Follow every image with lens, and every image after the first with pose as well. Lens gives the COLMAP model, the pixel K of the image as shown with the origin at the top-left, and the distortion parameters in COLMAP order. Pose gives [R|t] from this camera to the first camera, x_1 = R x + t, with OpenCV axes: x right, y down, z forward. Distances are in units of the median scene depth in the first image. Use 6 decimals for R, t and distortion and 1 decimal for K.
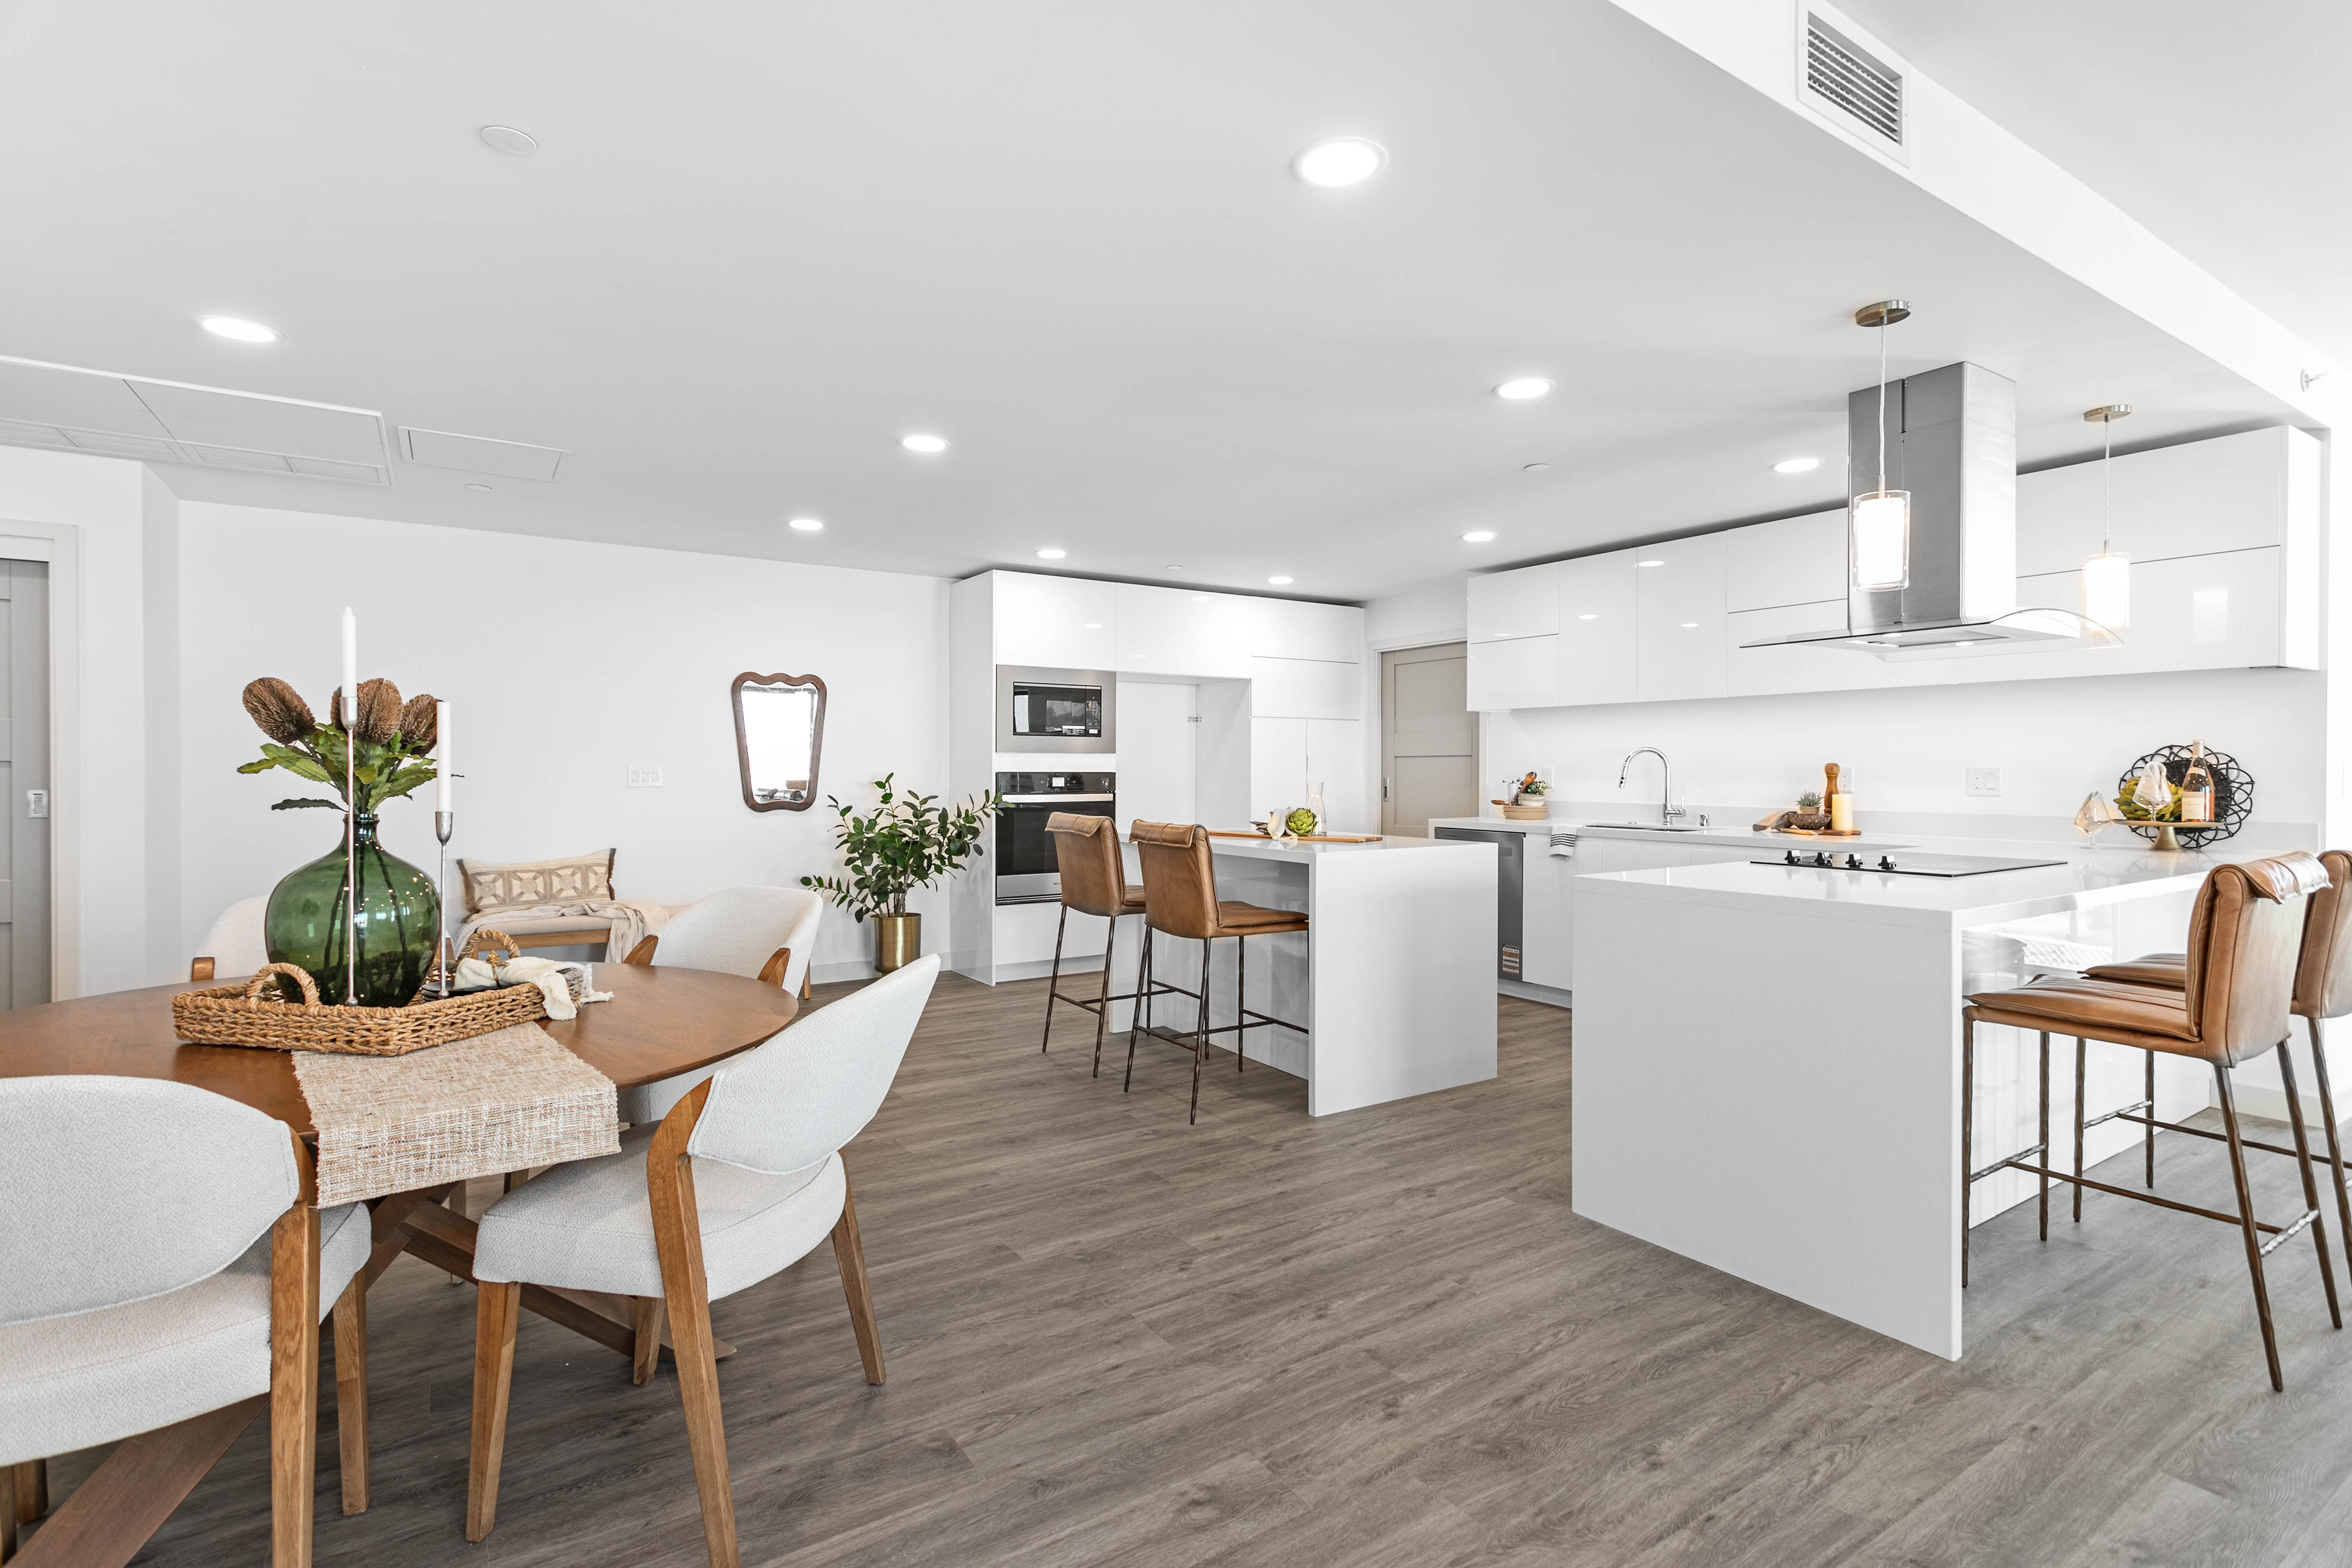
lens RADIAL K [[1114.8, 0, 1172.4], [0, 1114.8, 778.4], [0, 0, 1]] dist [0.001969, 0.000549]
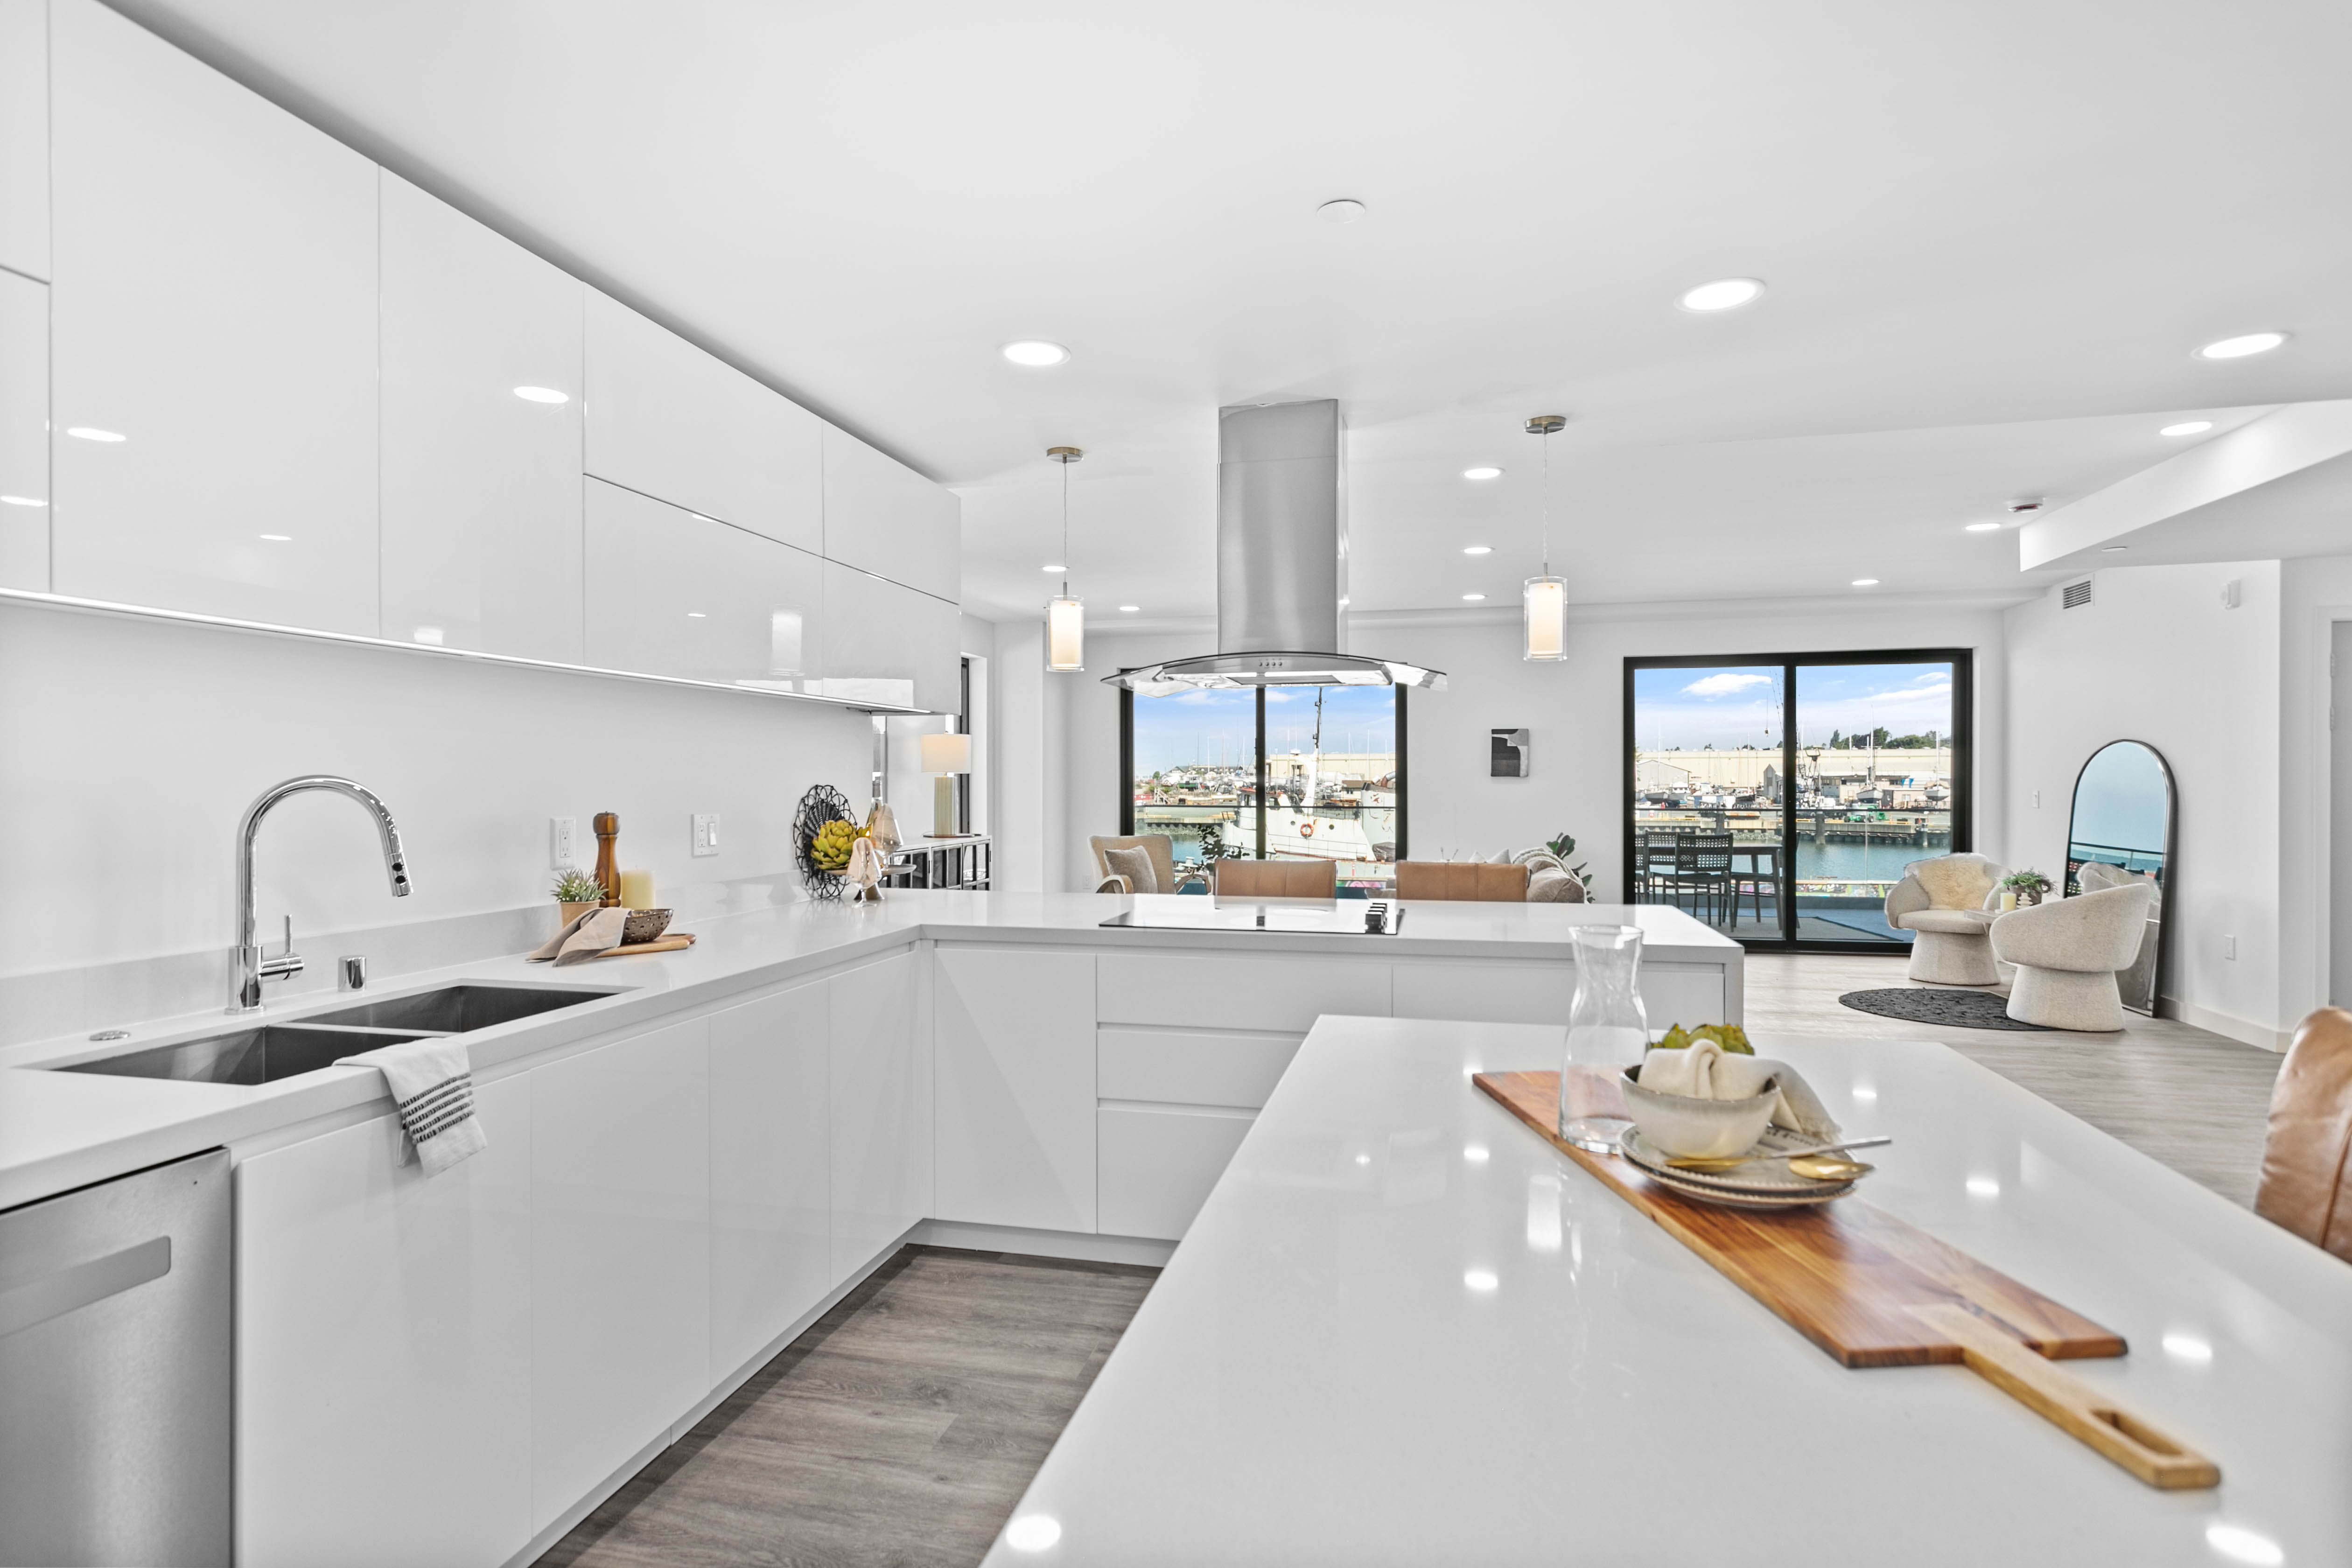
lens RADIAL K [[1184.5, 0, 1176.6], [0, 1184.5, 789.5], [0, 0, 1]] dist [-0.001241, 0.000766]
pose [[-0.692306, -0.003805, 0.721594, 0.004871], [0.008178, 0.999881, 0.013118, -0.036659], [-0.721558, 0.014983, -0.692192, 1.480150]]
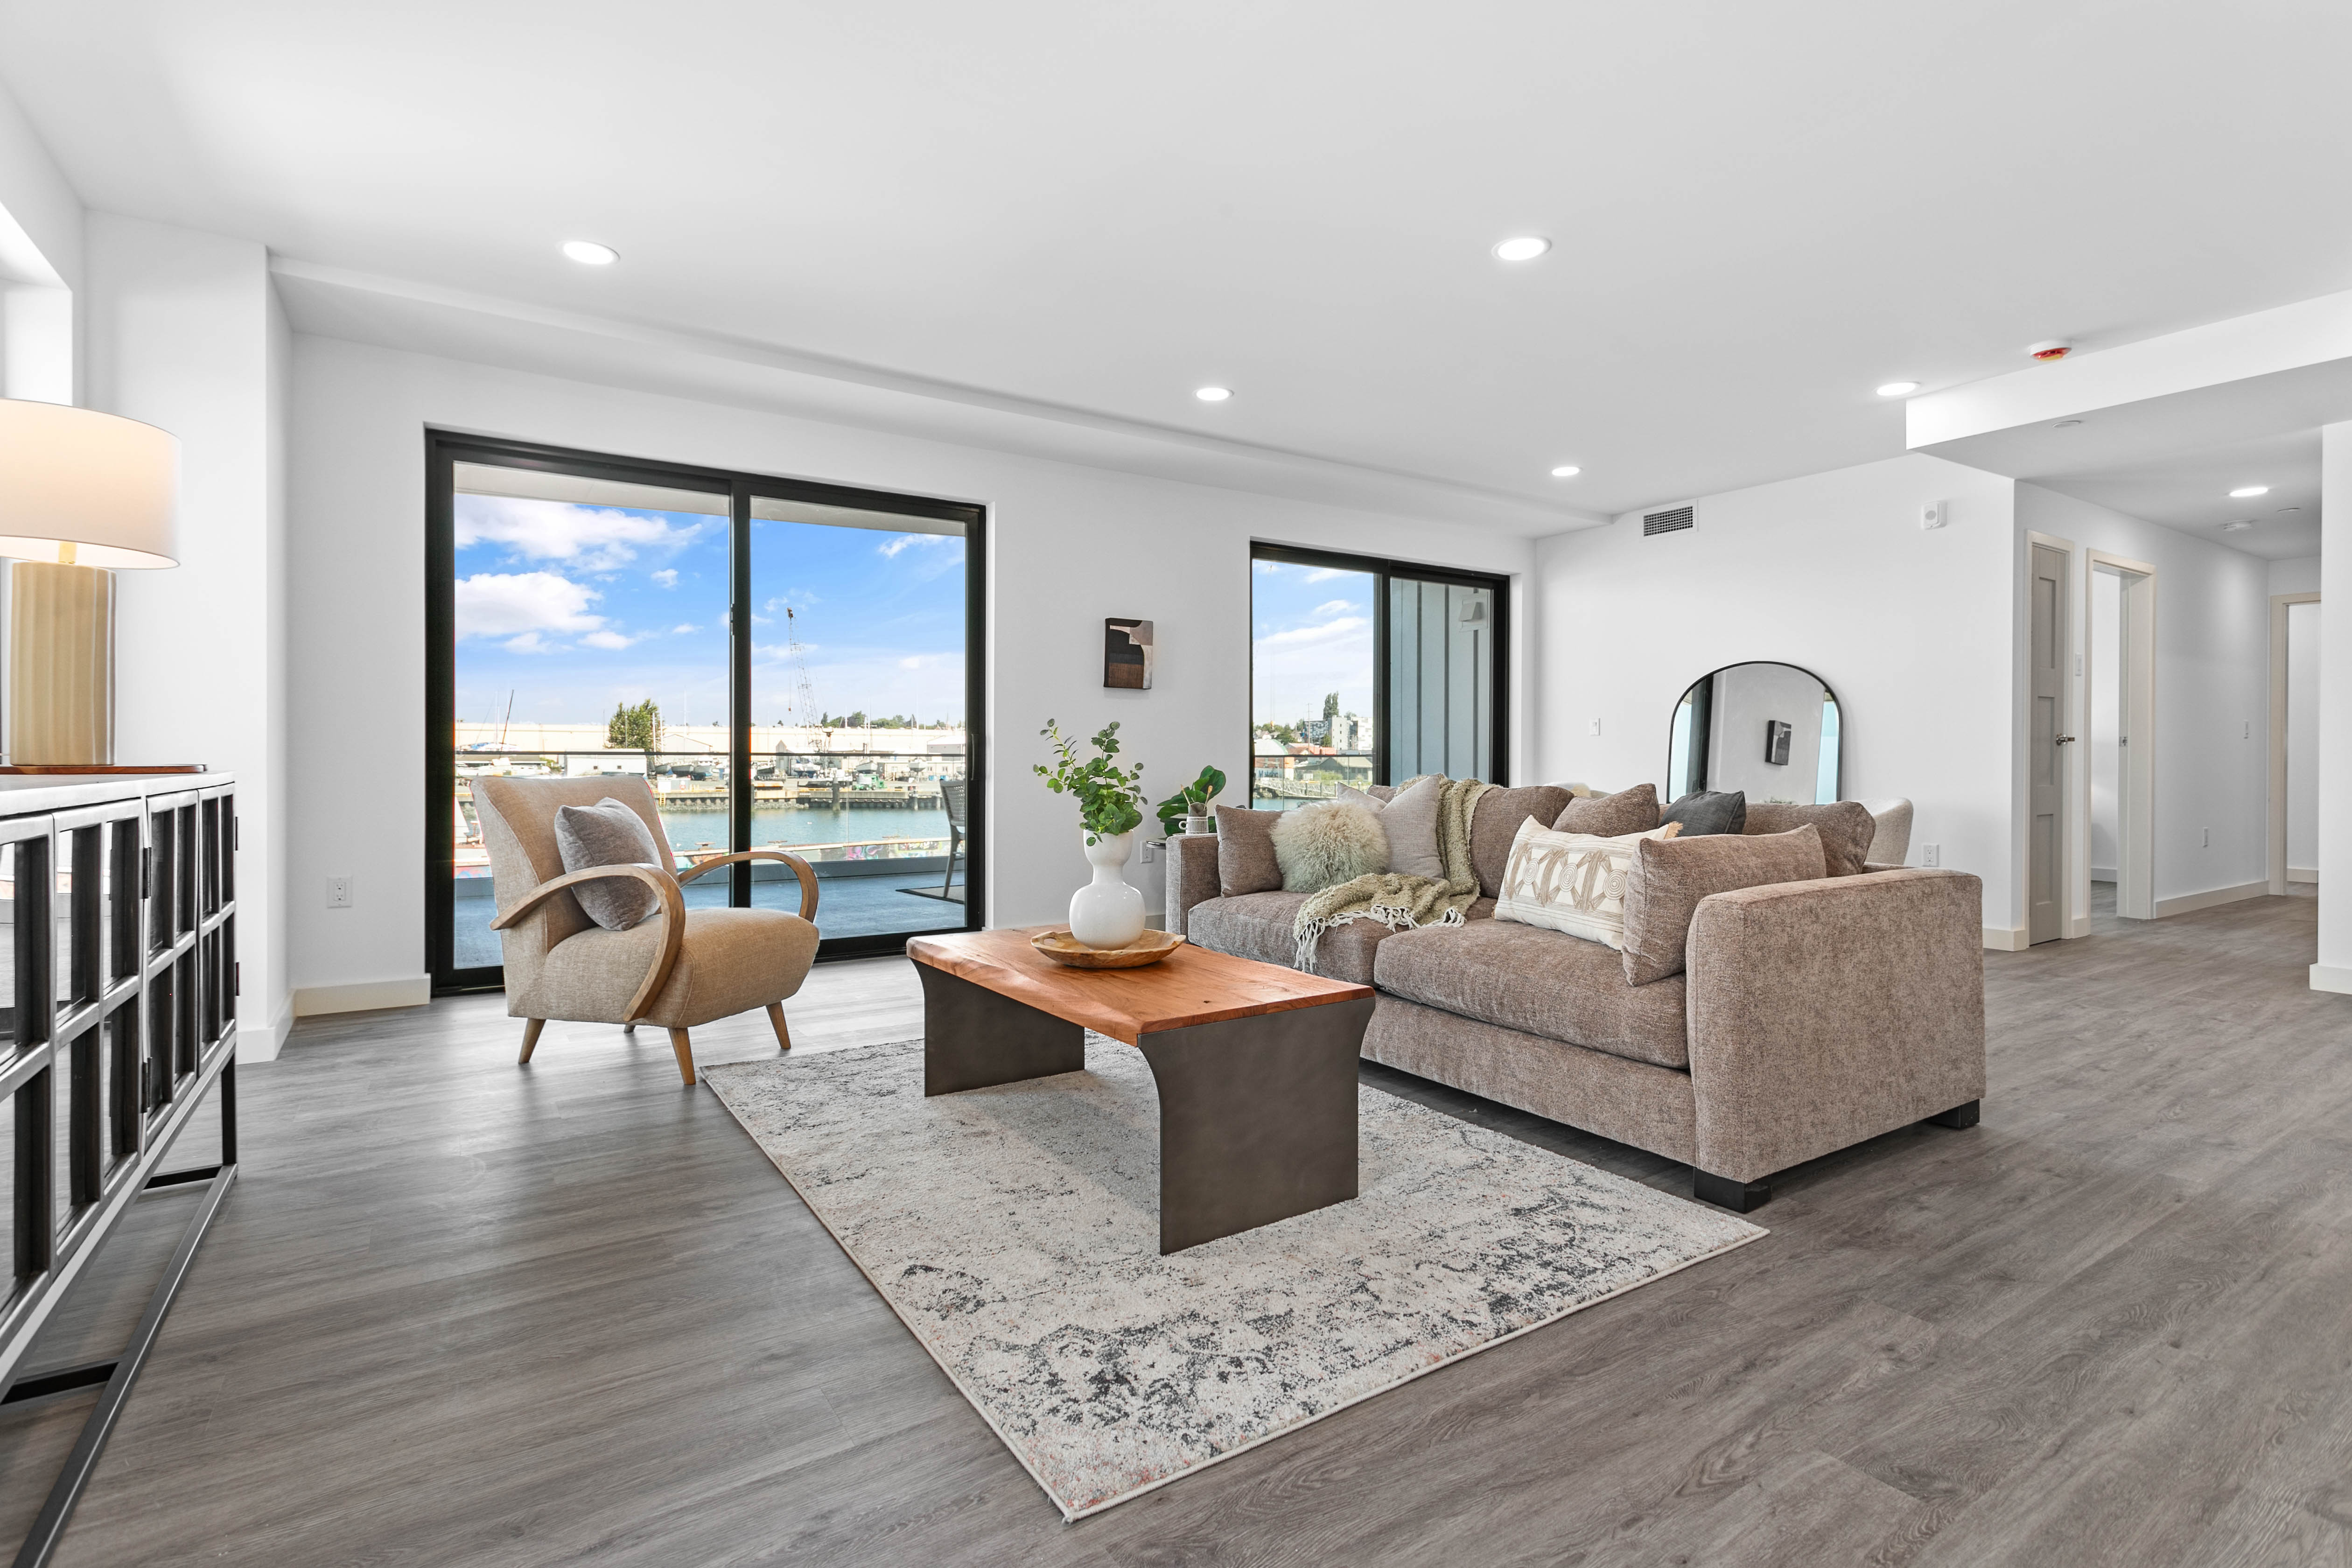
lens RADIAL K [[1117.4, 0, 1175.2], [0, 1117.4, 767.9], [0, 0, 1]] dist [0.001945, 0.001849]
pose [[-0.999950, -0.001676, -0.009843, 1.173316], [-0.001862, 0.999820, 0.018879, 0.053300], [0.009809, 0.018896, -0.999773, 0.938968]]
